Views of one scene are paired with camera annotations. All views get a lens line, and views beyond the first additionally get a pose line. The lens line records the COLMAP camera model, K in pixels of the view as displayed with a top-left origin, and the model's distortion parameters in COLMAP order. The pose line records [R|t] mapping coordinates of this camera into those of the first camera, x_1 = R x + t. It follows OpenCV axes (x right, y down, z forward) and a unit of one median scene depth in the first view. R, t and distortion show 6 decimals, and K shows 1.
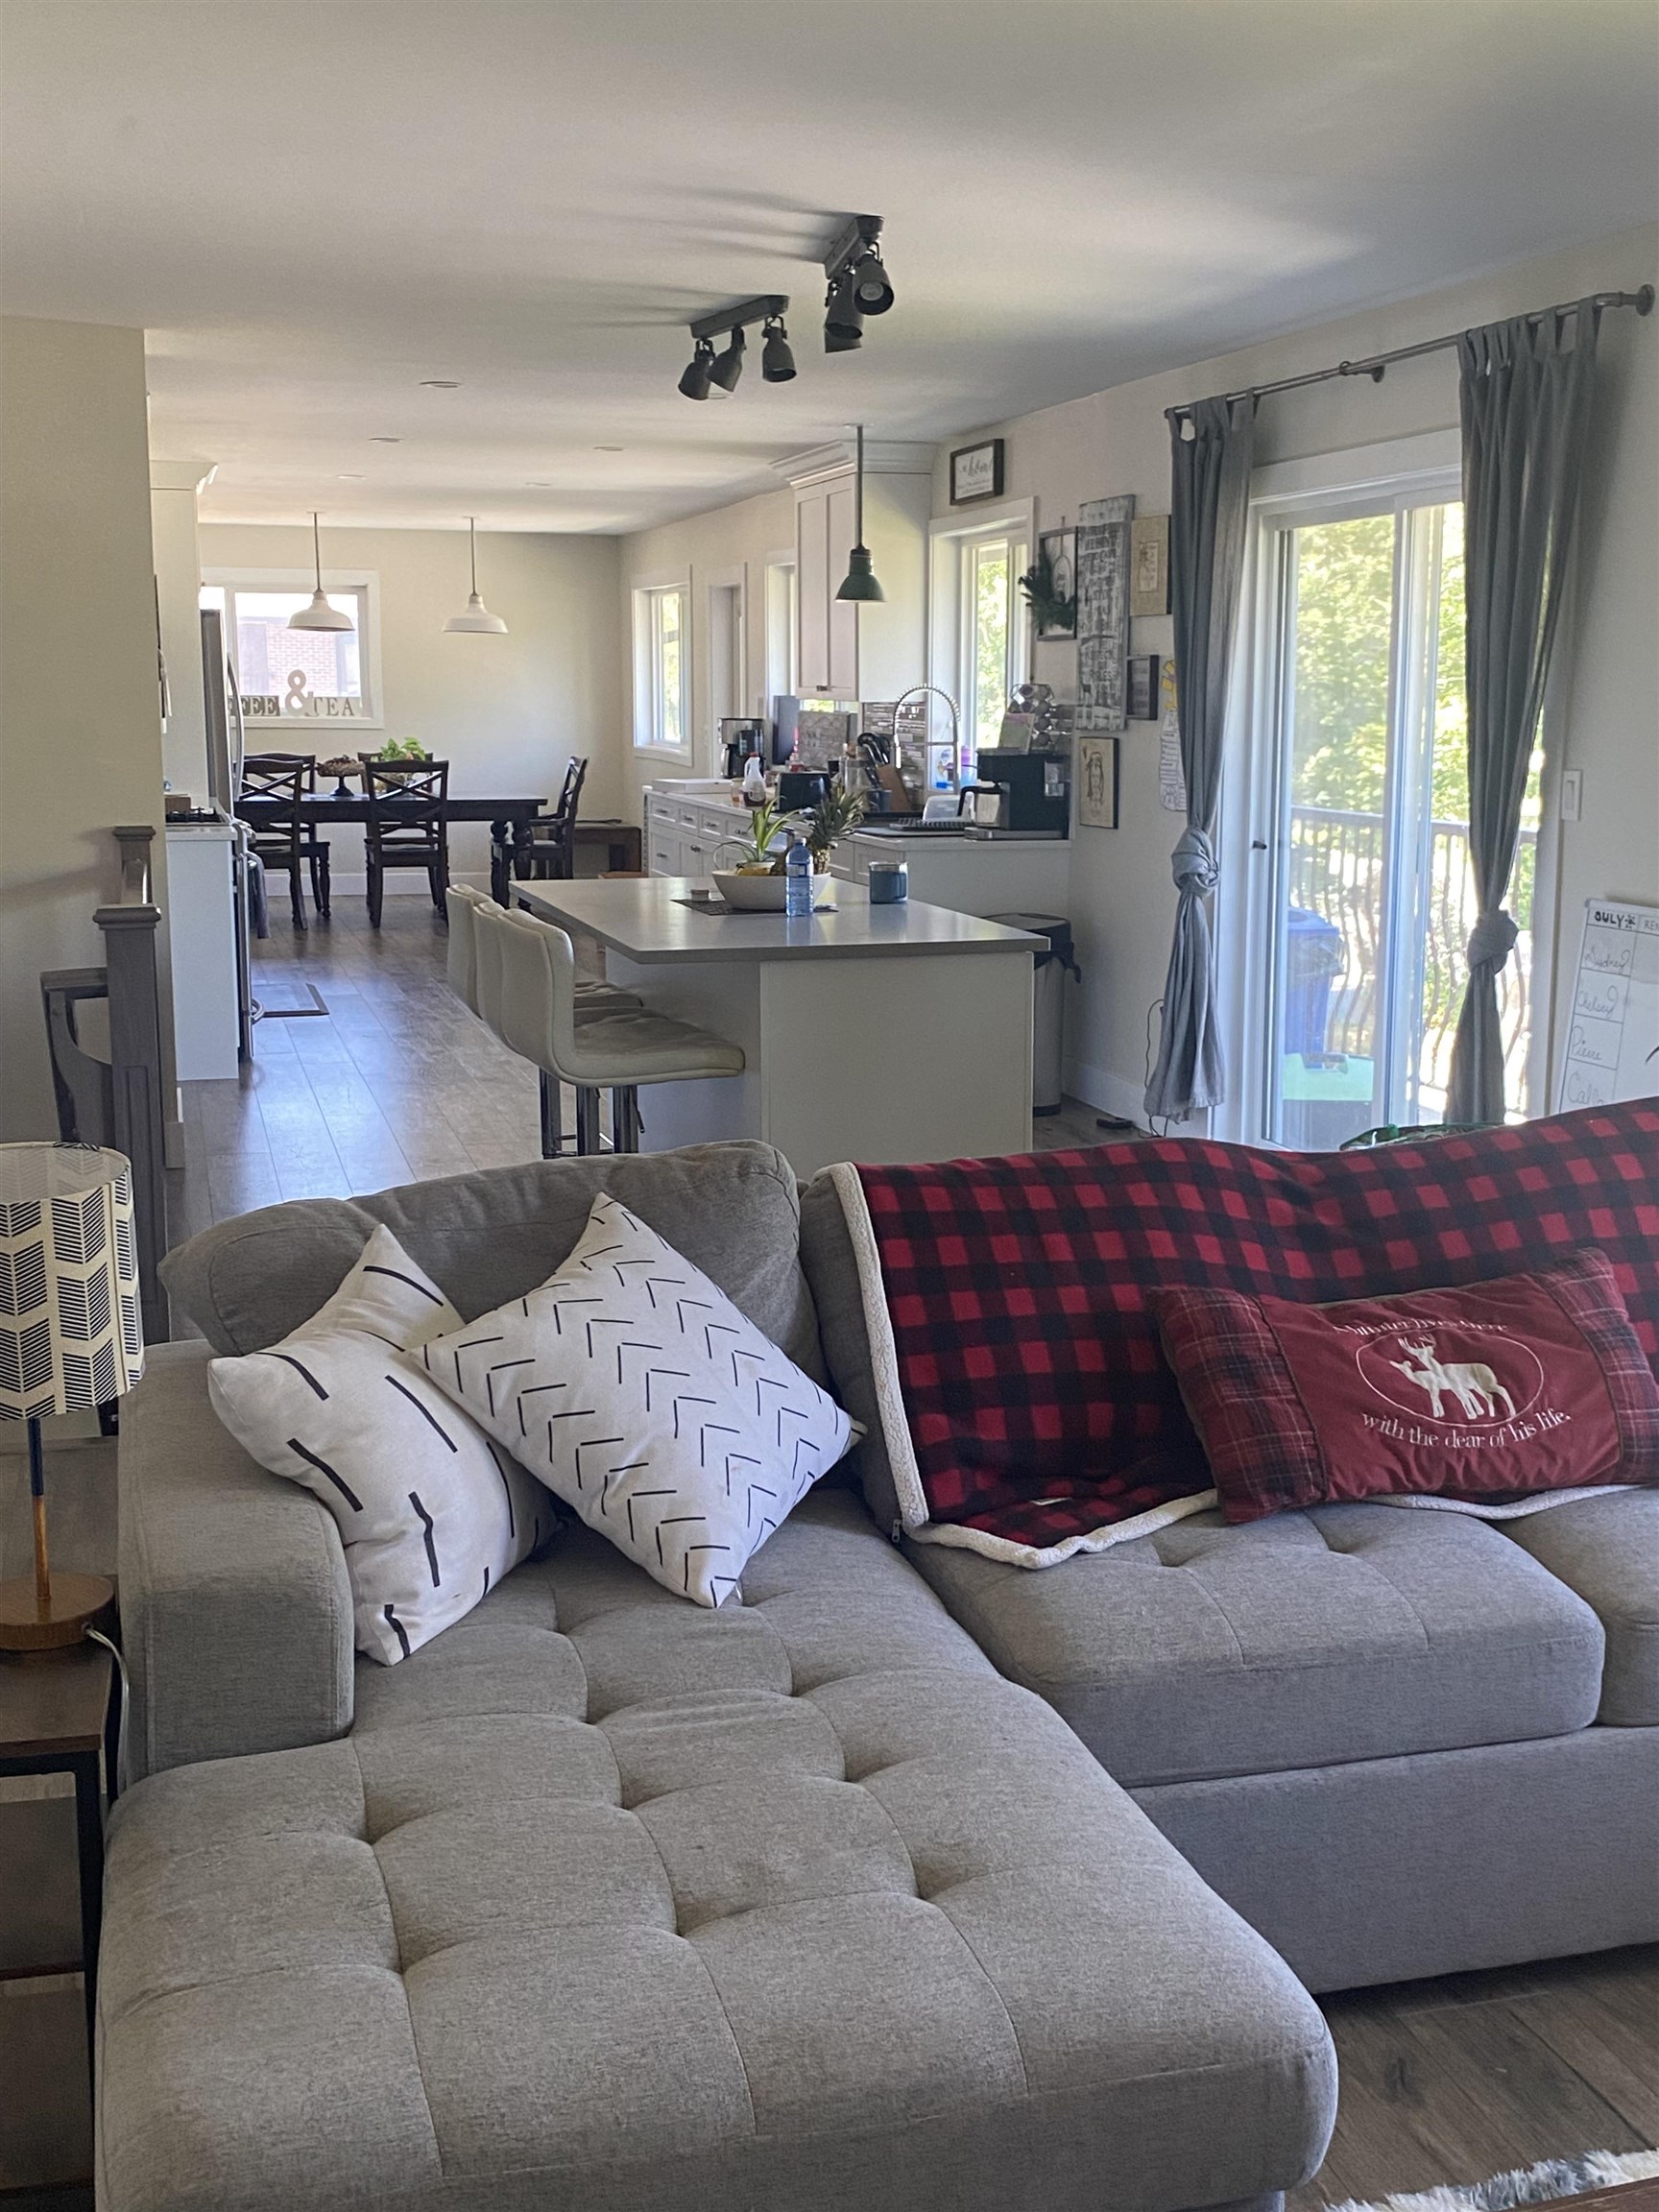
lens RADIAL K [[2389.9, 0, 842.9], [0, 2389.9, 1103.8], [0, 0, 1]] dist [0.241416, 0.000000]
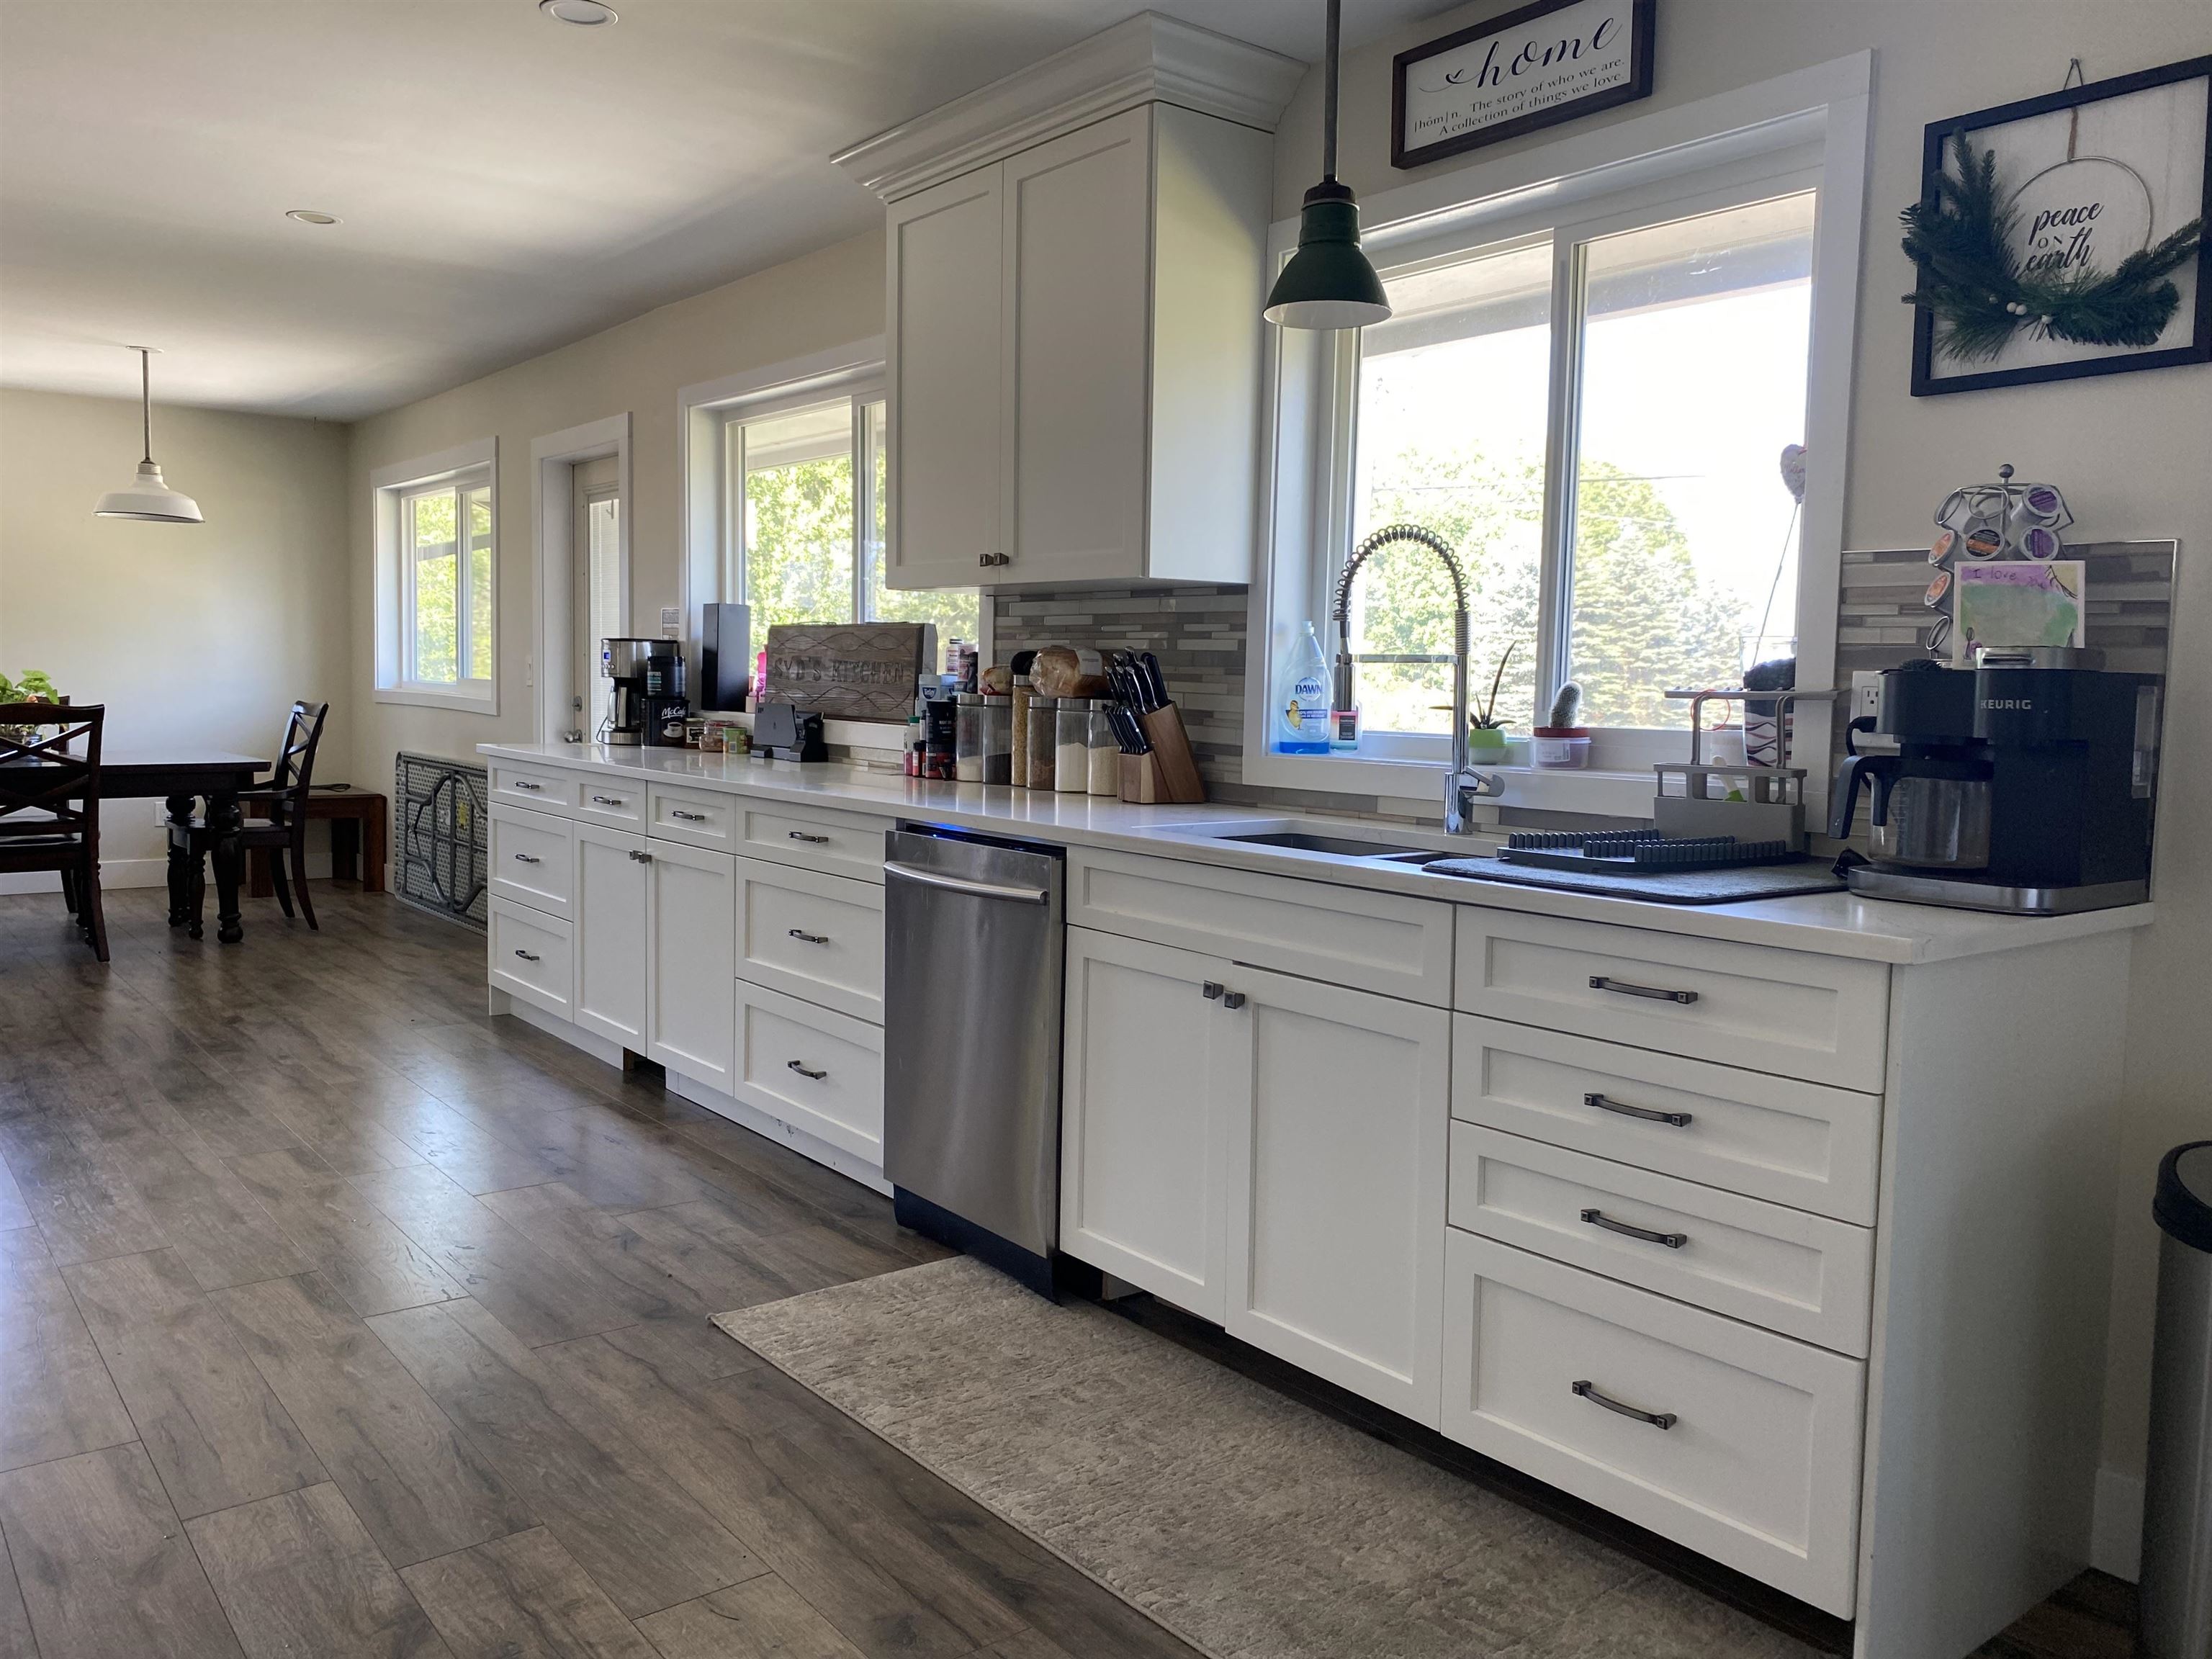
lens RADIAL K [[1689.2, 0, 1129.7], [0, 1689.2, 812.7], [0, 0, 1]] dist [0.030785, -0.021714]
pose [[0.920910, -0.015279, 0.389476, -0.087082], [0.049372, 0.995755, -0.077677, -0.063974], [-0.386636, 0.090763, 0.917755, 0.475138]]
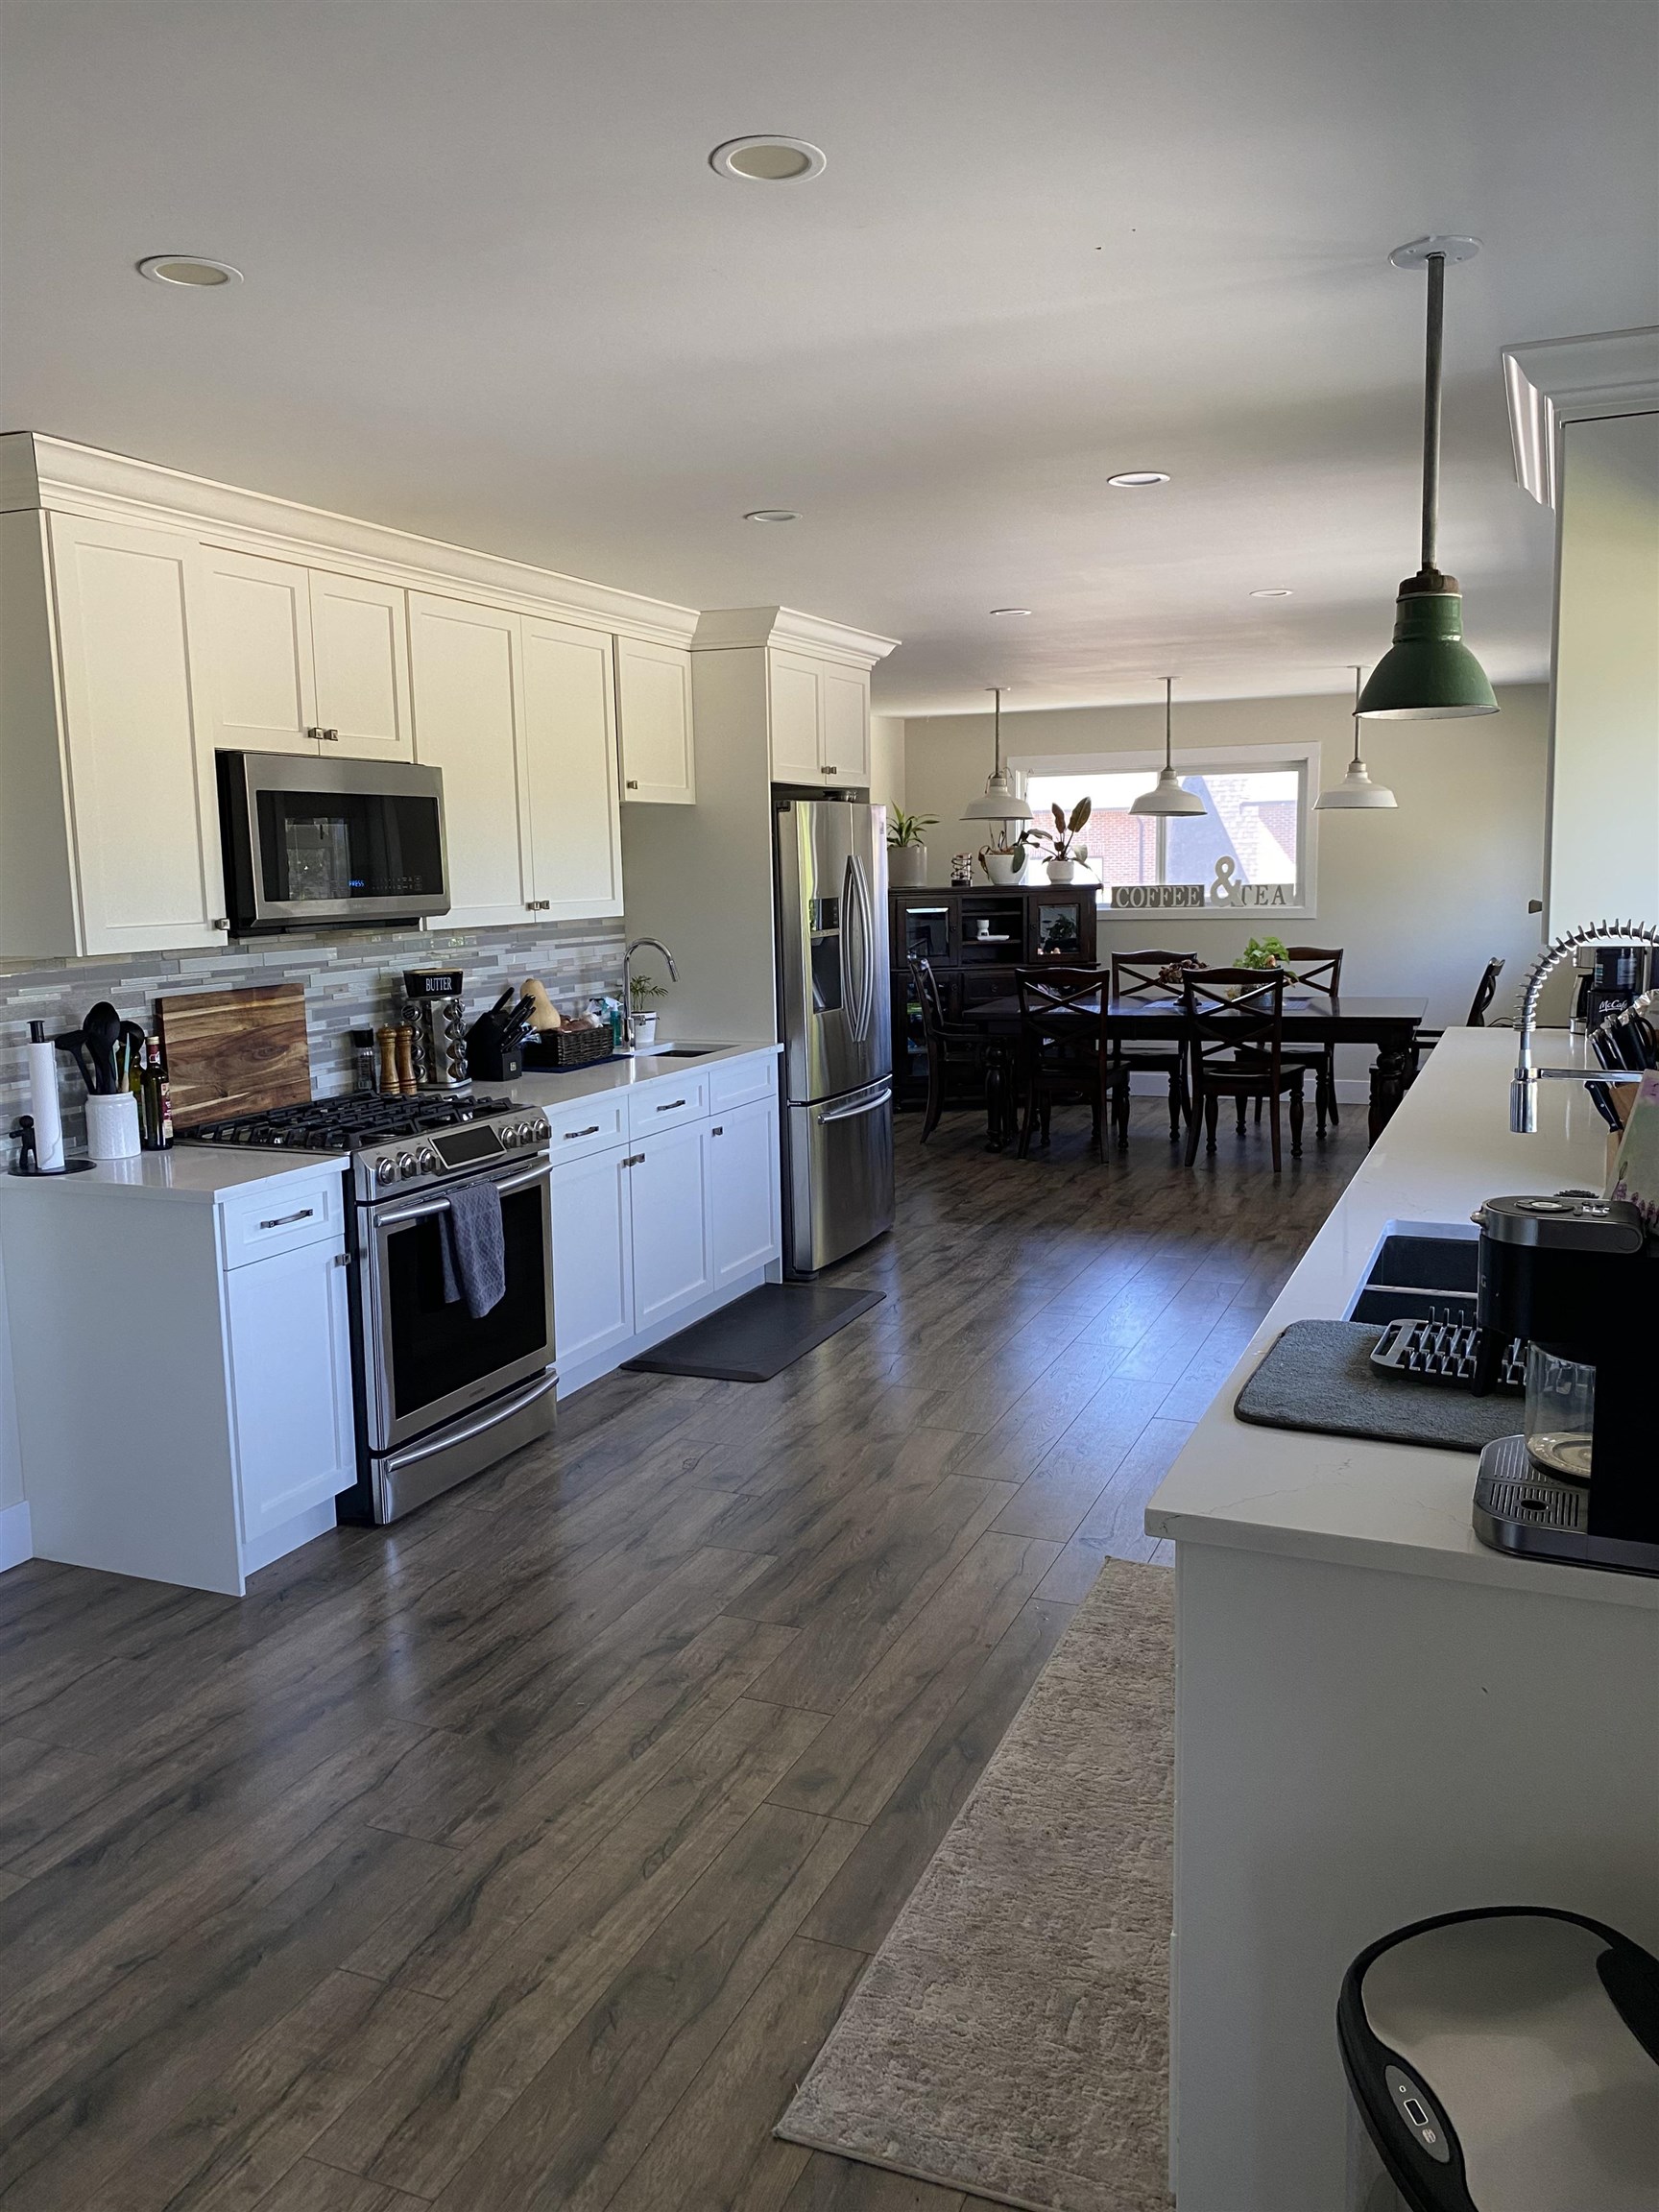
lens RADIAL K [[1689.2, 0, 837.6], [0, 1689.2, 1101.5], [0, 0, 1]] dist [0.030785, -0.021714]
pose [[0.784889, 0.075627, -0.615003, 0.066849], [-0.088850, 0.996004, 0.009085, -0.088566], [0.613233, 0.047512, 0.788472, 0.461634]]
